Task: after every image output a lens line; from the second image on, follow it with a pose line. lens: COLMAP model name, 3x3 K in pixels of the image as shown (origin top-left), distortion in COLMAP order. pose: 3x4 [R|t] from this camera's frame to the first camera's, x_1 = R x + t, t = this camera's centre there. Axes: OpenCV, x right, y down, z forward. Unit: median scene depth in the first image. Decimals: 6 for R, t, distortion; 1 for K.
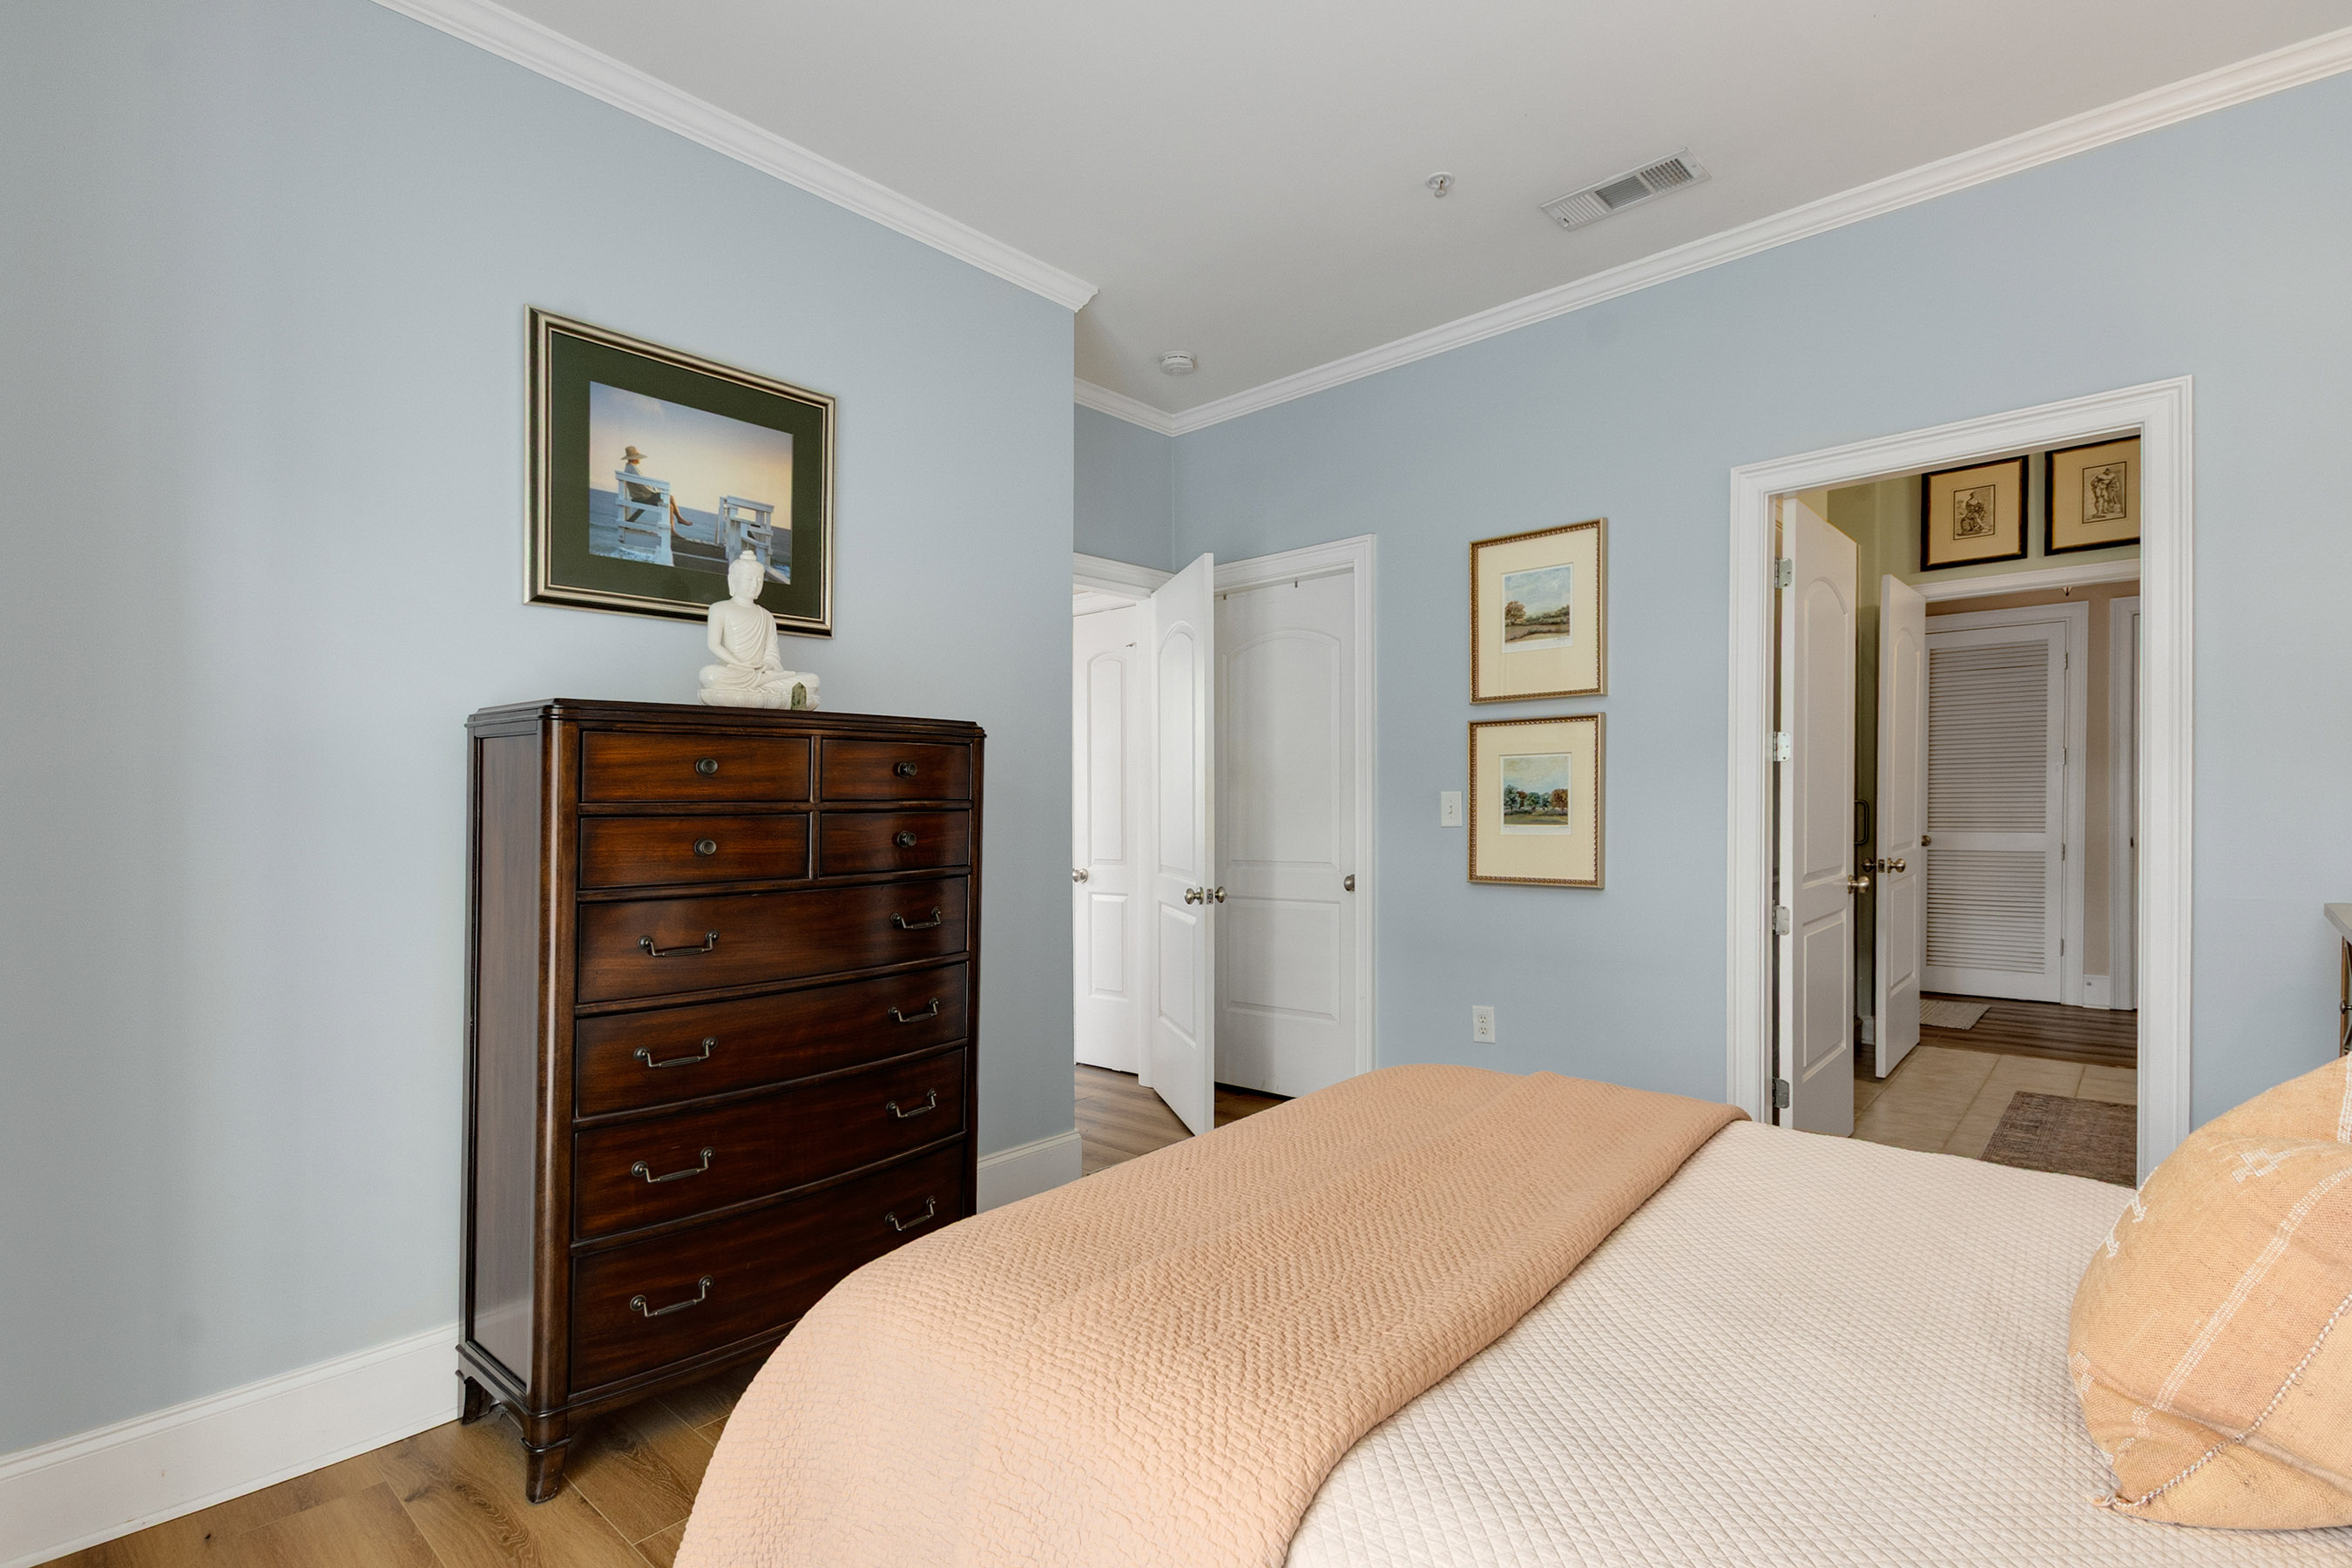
lens RADIAL K [[1103.5, 0, 1176.8], [0, 1103.5, 811.1], [0, 0, 1]] dist [0.017347, -0.010064]
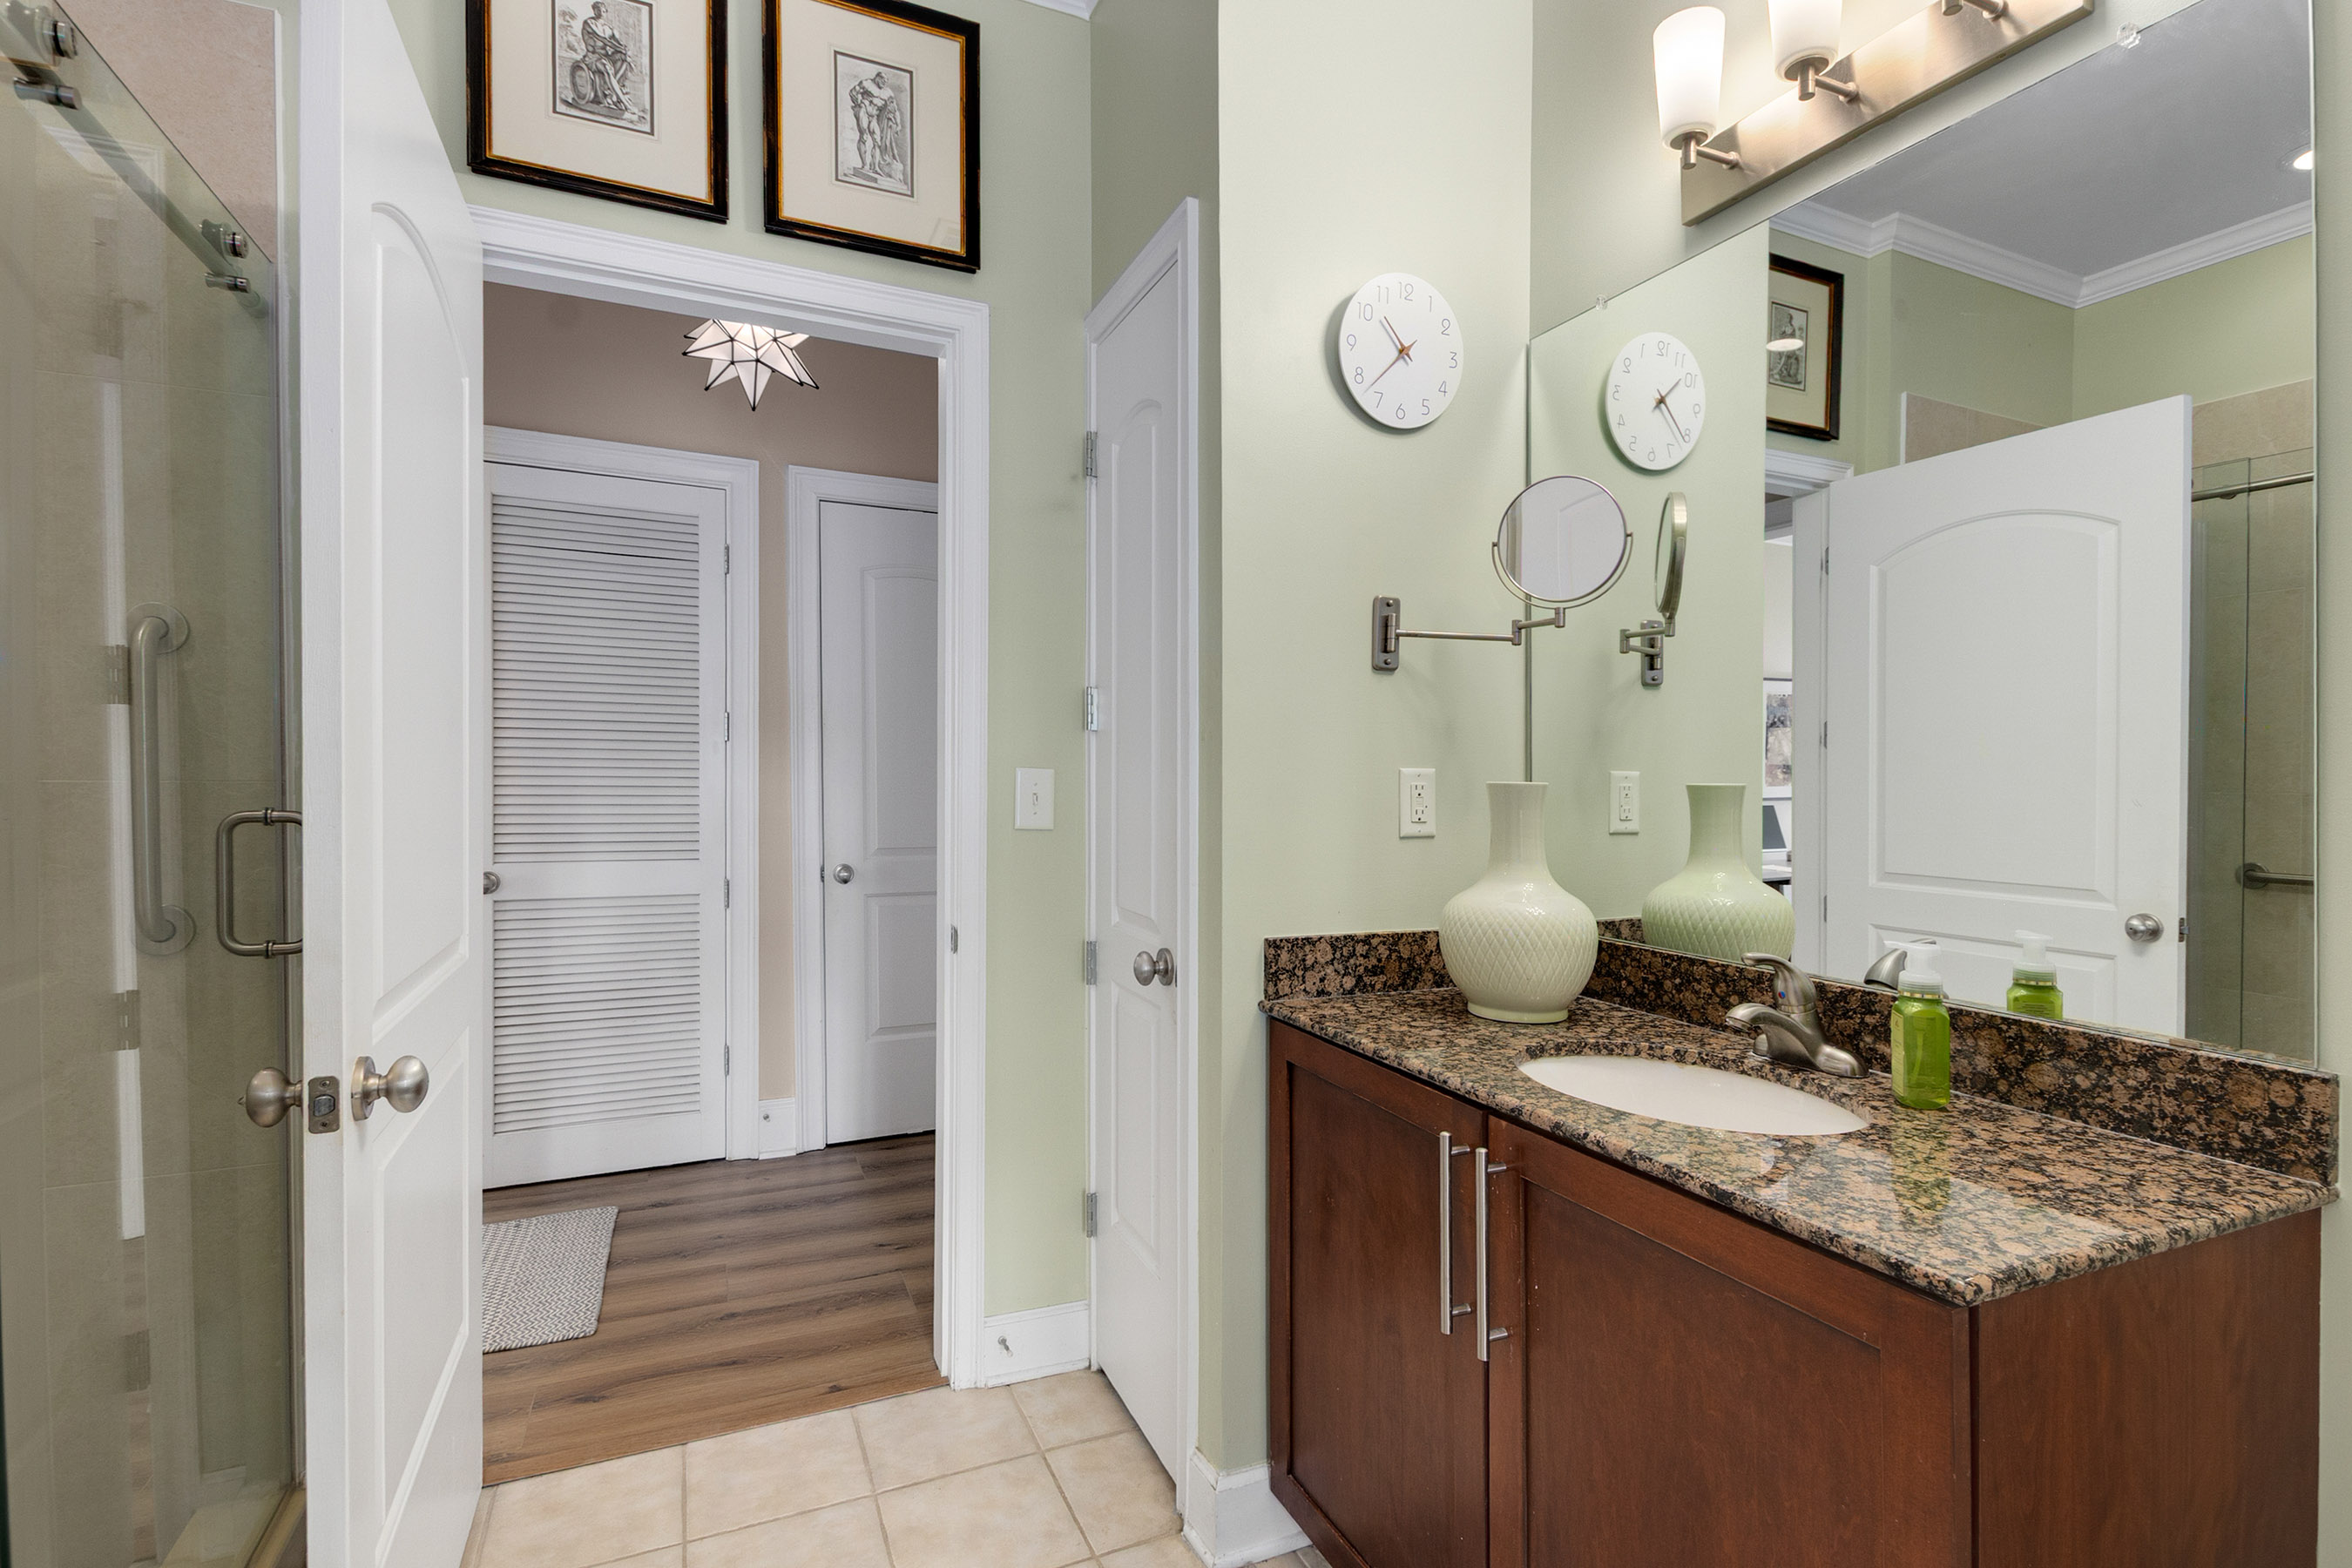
lens RADIAL K [[1094.1, 0, 1181.8], [0, 1094.1, 799.0], [0, 0, 1]] dist [0.009379, -0.009741]
pose [[0.401012, -0.021747, 0.915814, 0.458725], [0.003480, 0.999747, 0.022216, -0.028311], [-0.916066, -0.005722, 0.400987, 0.681045]]
